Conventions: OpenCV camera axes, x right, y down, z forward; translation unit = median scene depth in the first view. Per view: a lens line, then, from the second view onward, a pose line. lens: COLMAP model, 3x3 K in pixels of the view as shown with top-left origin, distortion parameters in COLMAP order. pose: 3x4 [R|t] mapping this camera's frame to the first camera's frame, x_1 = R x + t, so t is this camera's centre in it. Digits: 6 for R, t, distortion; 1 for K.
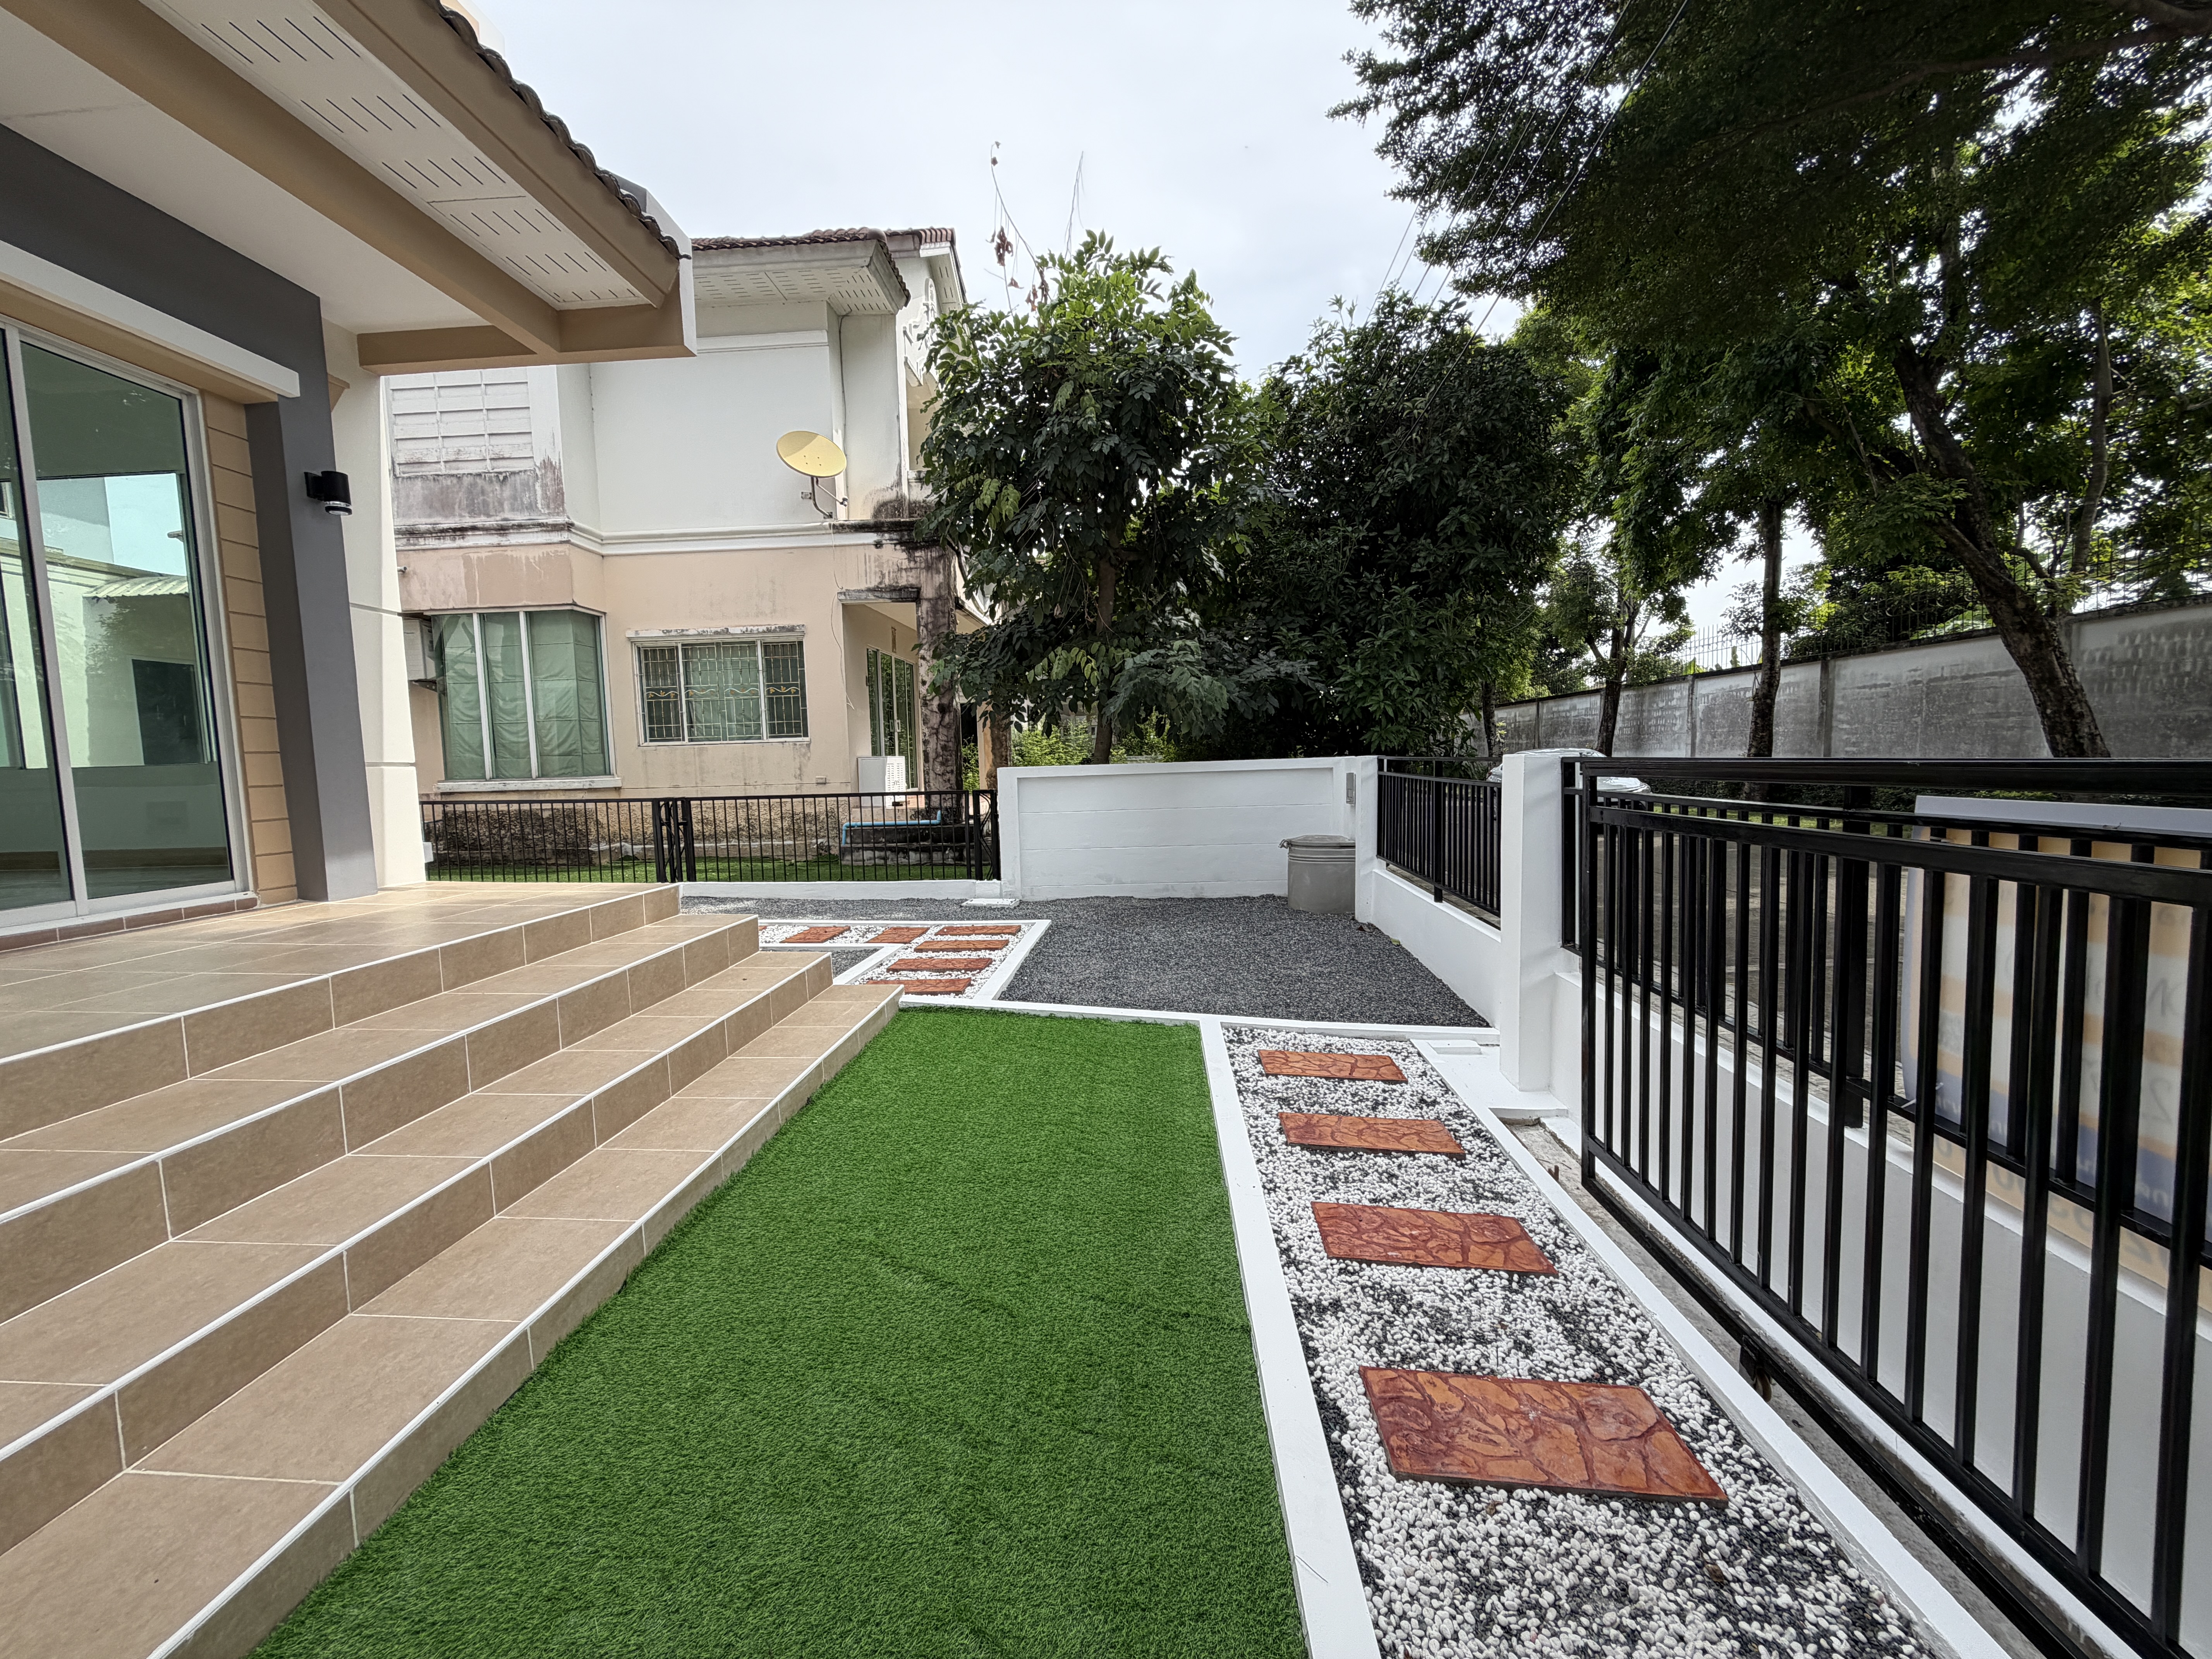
lens RADIAL K [[881.5, 0, 1103.8], [0, 881.5, 832.5], [0, 0, 1]] dist [-0.000749, 0.000122]
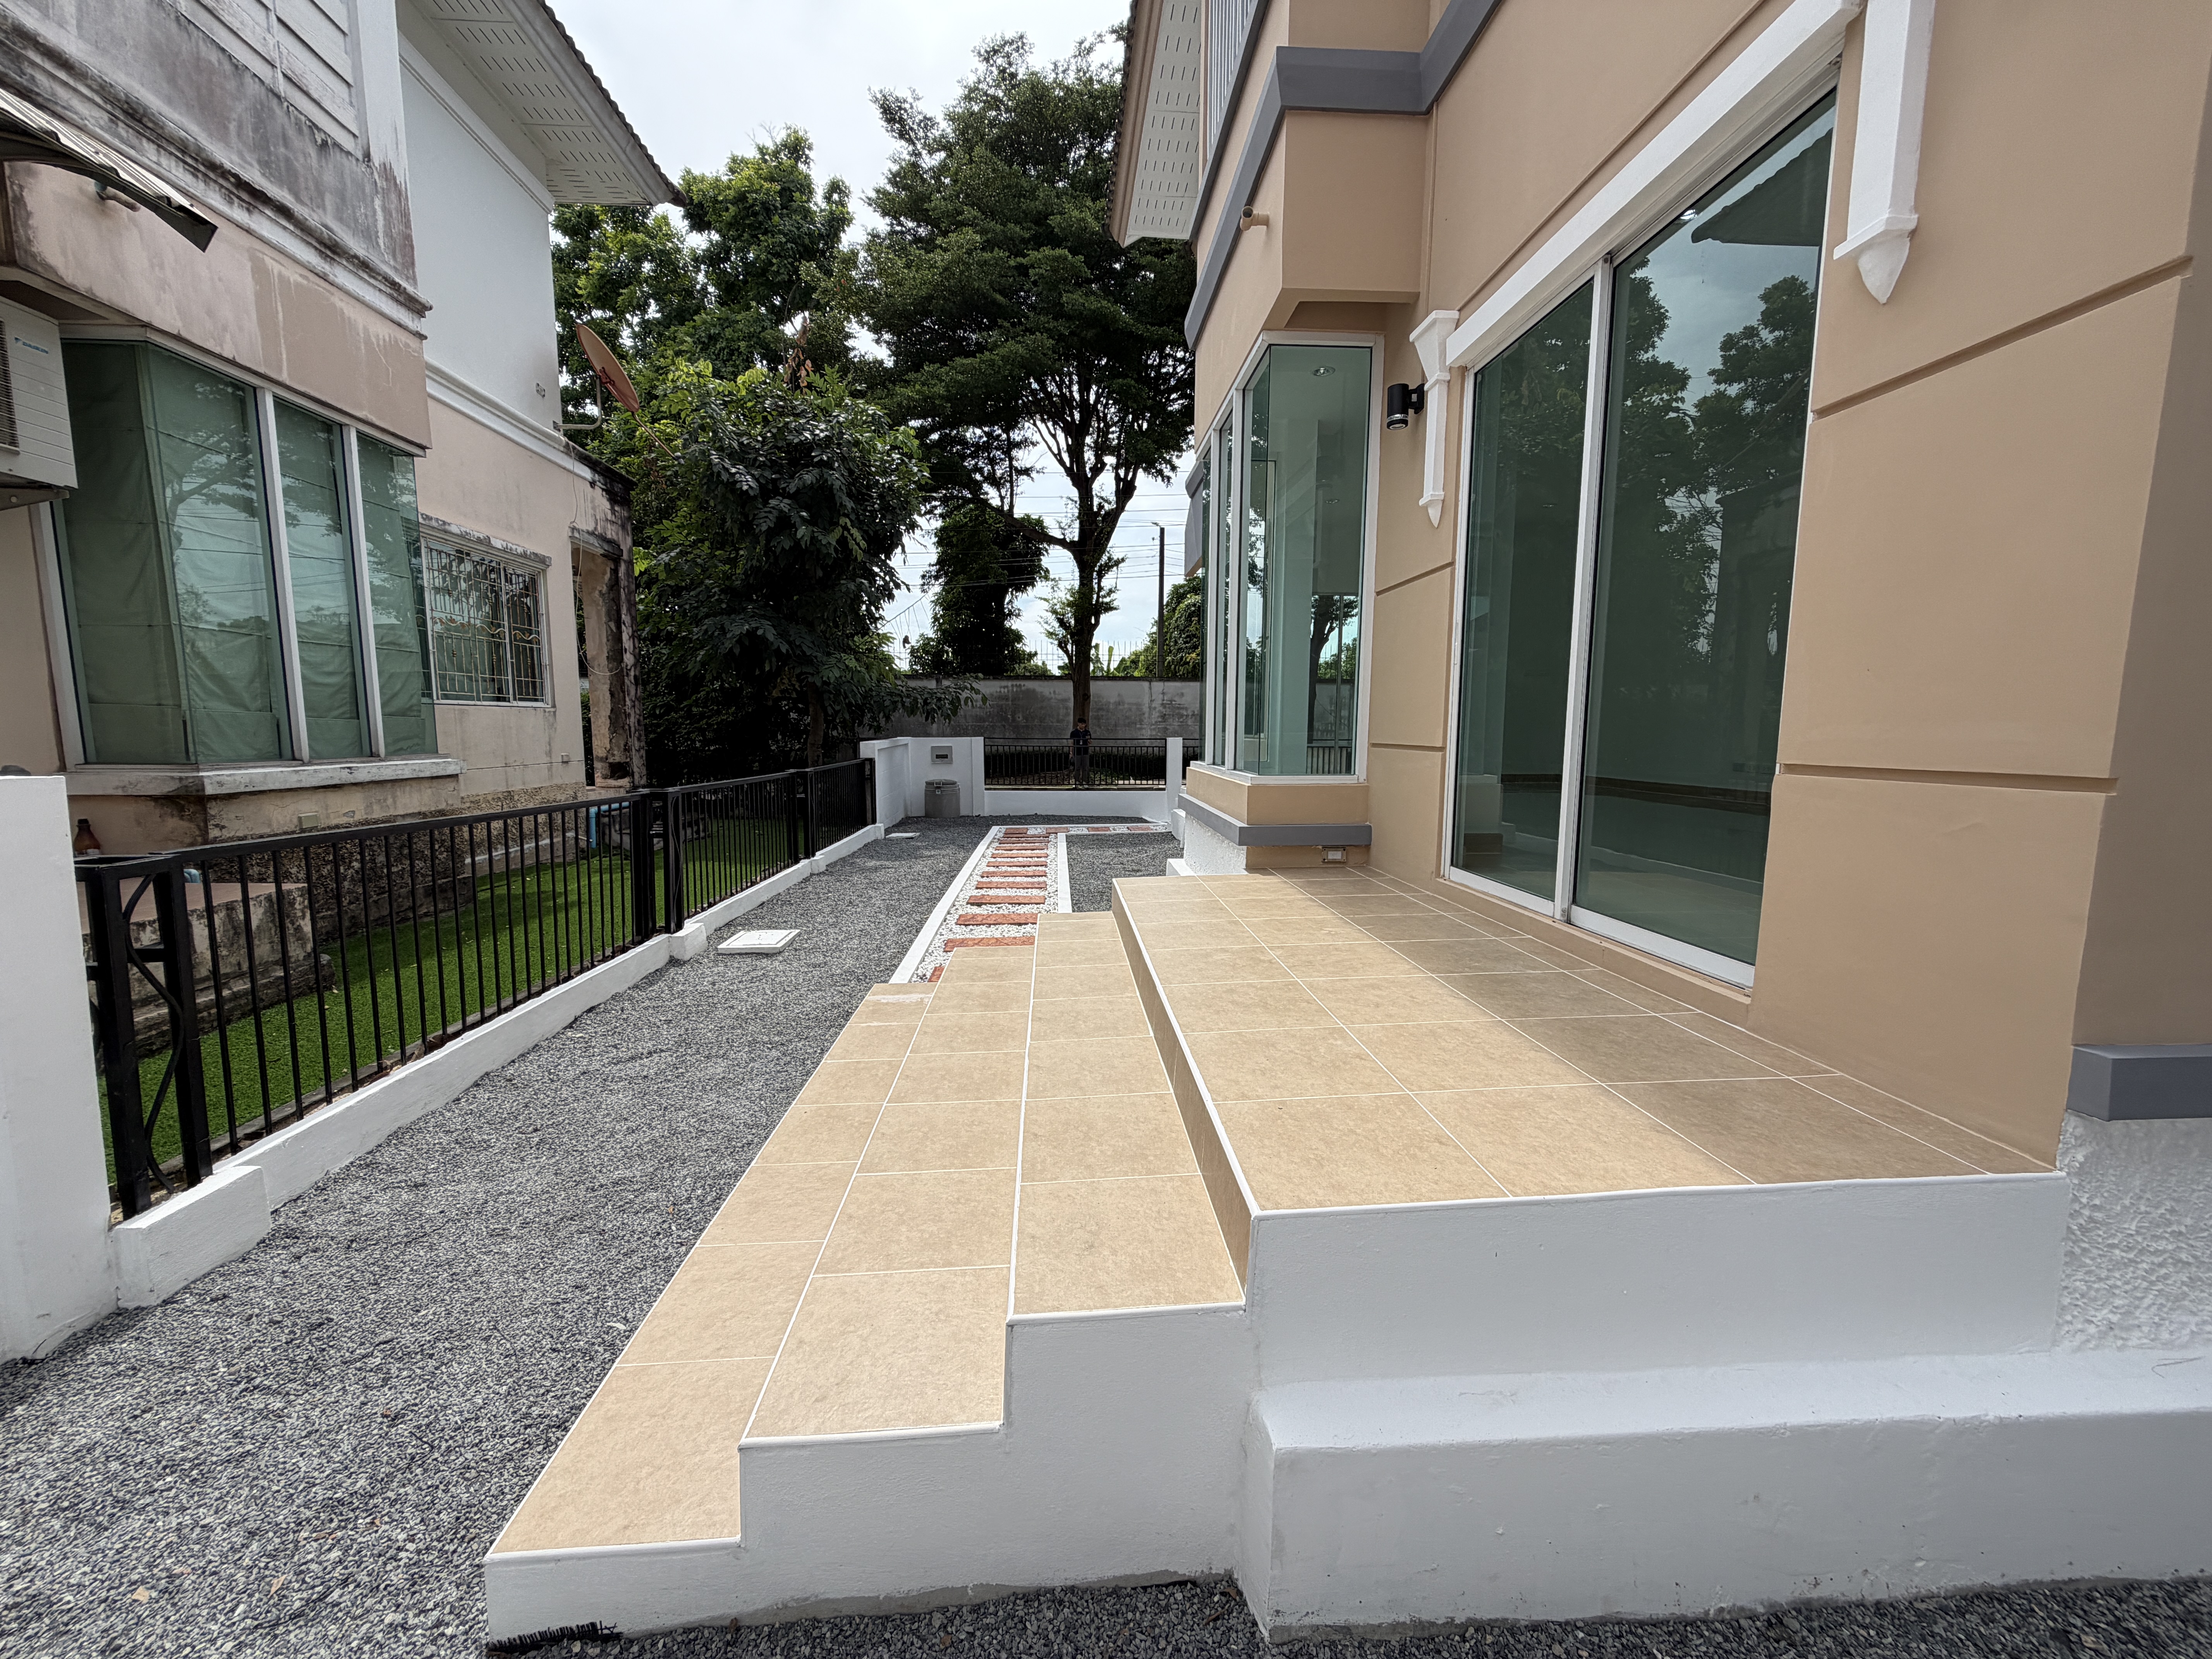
lens RADIAL K [[881.5, 0, 1105.7], [0, 881.5, 828.5], [0, 0, 1]] dist [-0.000749, 0.000122]
pose [[-0.130771, -0.087909, 0.987507, -1.446753], [0.080135, 0.991865, 0.098909, -0.043788], [-0.988169, 0.092068, -0.122663, 0.767787]]
